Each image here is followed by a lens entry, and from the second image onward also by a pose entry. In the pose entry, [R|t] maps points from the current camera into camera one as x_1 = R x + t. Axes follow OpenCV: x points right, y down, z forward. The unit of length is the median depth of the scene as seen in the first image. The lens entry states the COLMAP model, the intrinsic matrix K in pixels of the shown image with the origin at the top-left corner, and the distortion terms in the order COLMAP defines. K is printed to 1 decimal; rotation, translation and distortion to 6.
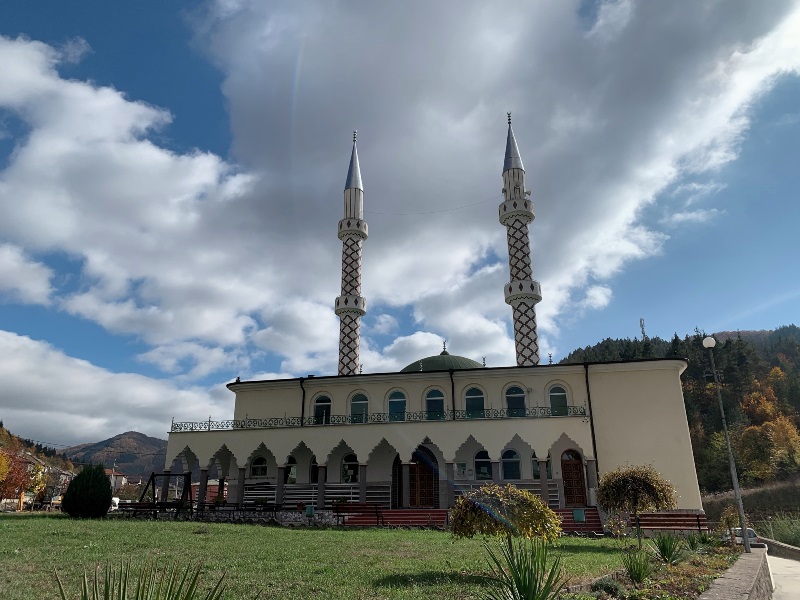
lens RADIAL K [[620.8, 0, 400.7], [0, 620.8, 300.1], [0, 0, 1]] dist [0.013466, -0.007151]
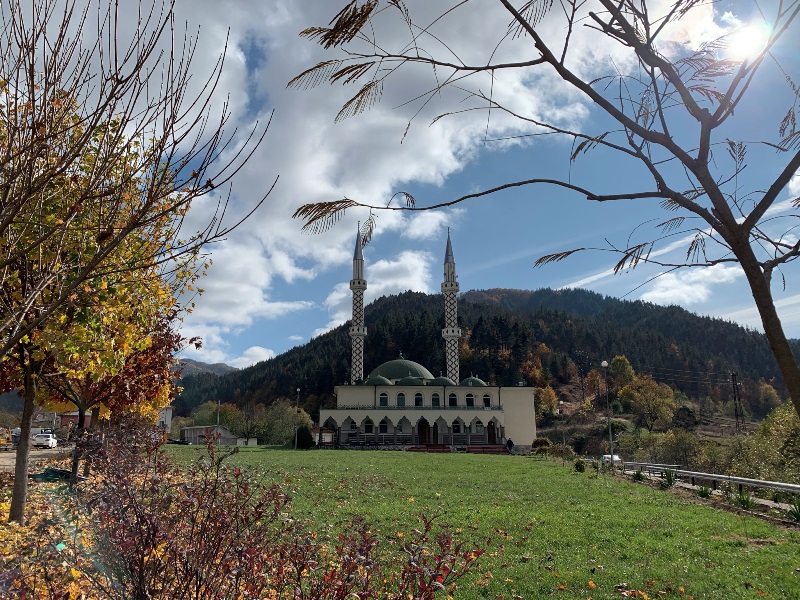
lens RADIAL K [[620.8, 0, 399.0], [0, 620.8, 300.0], [0, 0, 1]] dist [0.013466, -0.007151]
pose [[0.941868, 0.077060, 0.327027, -0.531544], [-0.114346, 0.988759, 0.096336, -0.252537], [-0.315927, -0.128130, 0.940092, -0.661392]]
